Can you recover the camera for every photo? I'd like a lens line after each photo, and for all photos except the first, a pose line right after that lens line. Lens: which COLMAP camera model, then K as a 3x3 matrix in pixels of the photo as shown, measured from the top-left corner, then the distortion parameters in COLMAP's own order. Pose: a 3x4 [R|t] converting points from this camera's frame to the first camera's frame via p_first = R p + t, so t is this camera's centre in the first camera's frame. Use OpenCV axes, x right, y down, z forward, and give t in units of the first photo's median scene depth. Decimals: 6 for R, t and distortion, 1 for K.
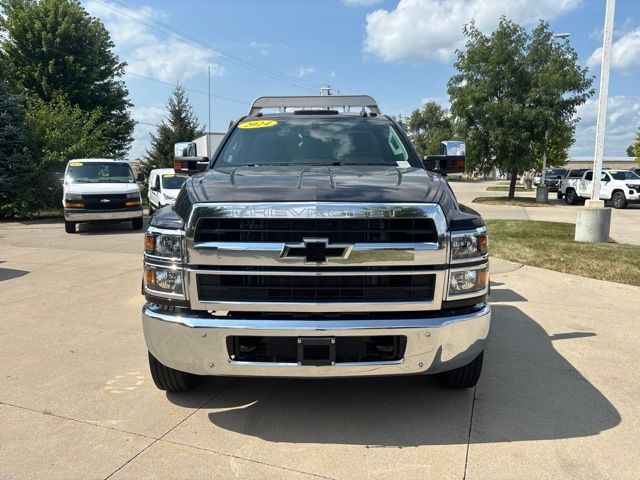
lens RADIAL K [[484.6, 0, 317.3], [0, 484.6, 242.4], [0, 0, 1]] dist [0.051379, -0.063807]
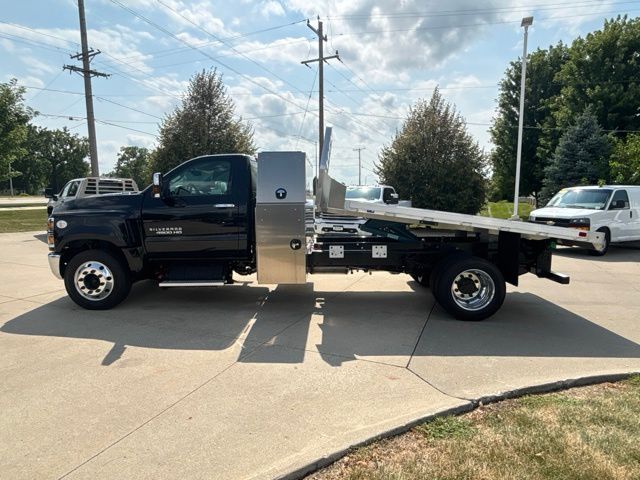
lens RADIAL K [[371.1, 0, 320.0], [0, 371.1, 240.0], [0, 0, 1]] dist [0.005776, 0.000092]
pose [[-0.016070, 0.122121, -0.992385, 0.269681], [-0.153542, 0.980440, 0.123137, -0.044354], [0.988011, 0.154352, 0.002995, 0.295467]]
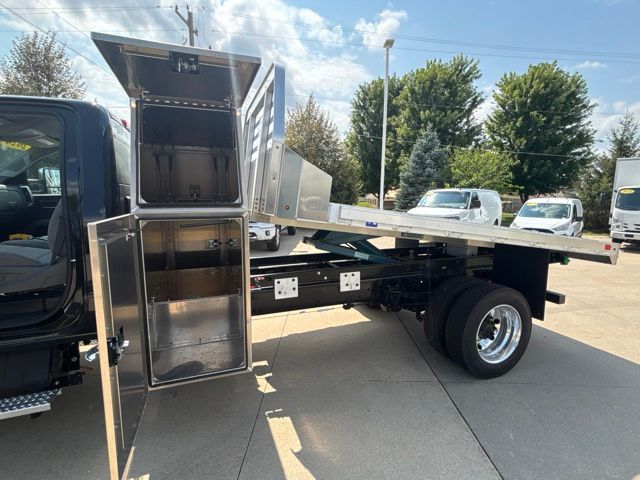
lens RADIAL K [[319.3, 0, 317.9], [0, 319.3, 237.0], [0, 0, 1]] dist [0.001605, -0.000014]
pose [[0.359032, 0.125116, -0.924901, 0.143963], [-0.151667, 0.985623, 0.074456, -0.039644], [0.920920, 0.113545, 0.372846, 0.269449]]
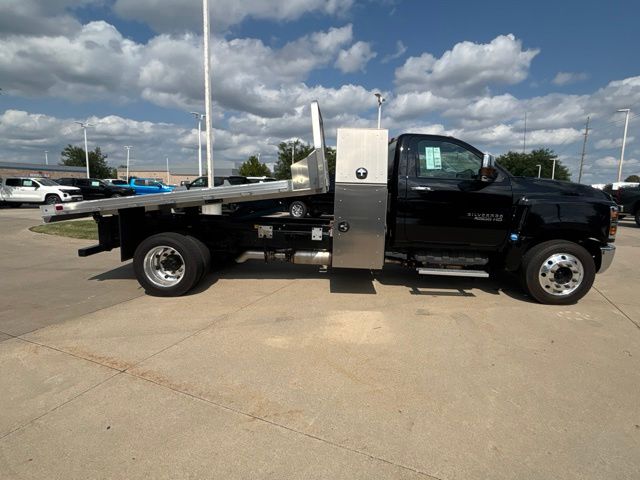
lens RADIAL K [[347.1, 0, 316.6], [0, 347.1, 239.4], [0, 0, 1]] dist [-0.001481, 0.000431]
pose [[0.053691, -0.149557, 0.987294, -0.249590], [0.125546, 0.981886, 0.141911, -0.035167], [-0.990634, 0.116331, 0.071494, 0.285346]]
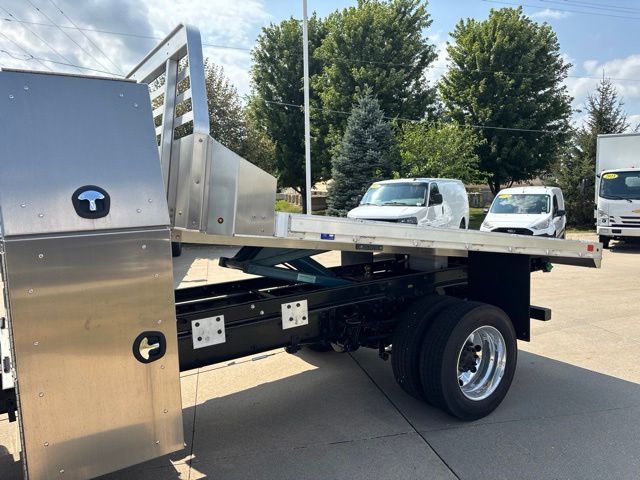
lens RADIAL K [[484.6, 0, 317.3], [0, 484.6, 242.4], [0, 0, 1]] dist [0.051379, -0.063807]
pose [[0.557286, 0.077426, -0.826703, 0.154218], [-0.104120, 0.994300, 0.022934, -0.039698], [0.823767, 0.073296, 0.562171, 0.253003]]
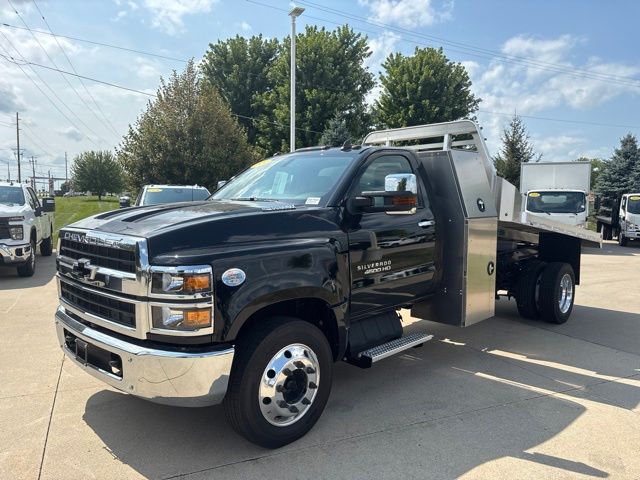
lens RADIAL K [[484.6, 0, 317.3], [0, 484.6, 242.4], [0, 0, 1]] dist [0.051379, -0.063807]
pose [[0.717583, 0.069436, -0.693004, 0.153658], [-0.112692, 0.993482, -0.017146, -0.011528], [0.687296, 0.090400, 0.720730, 0.060307]]
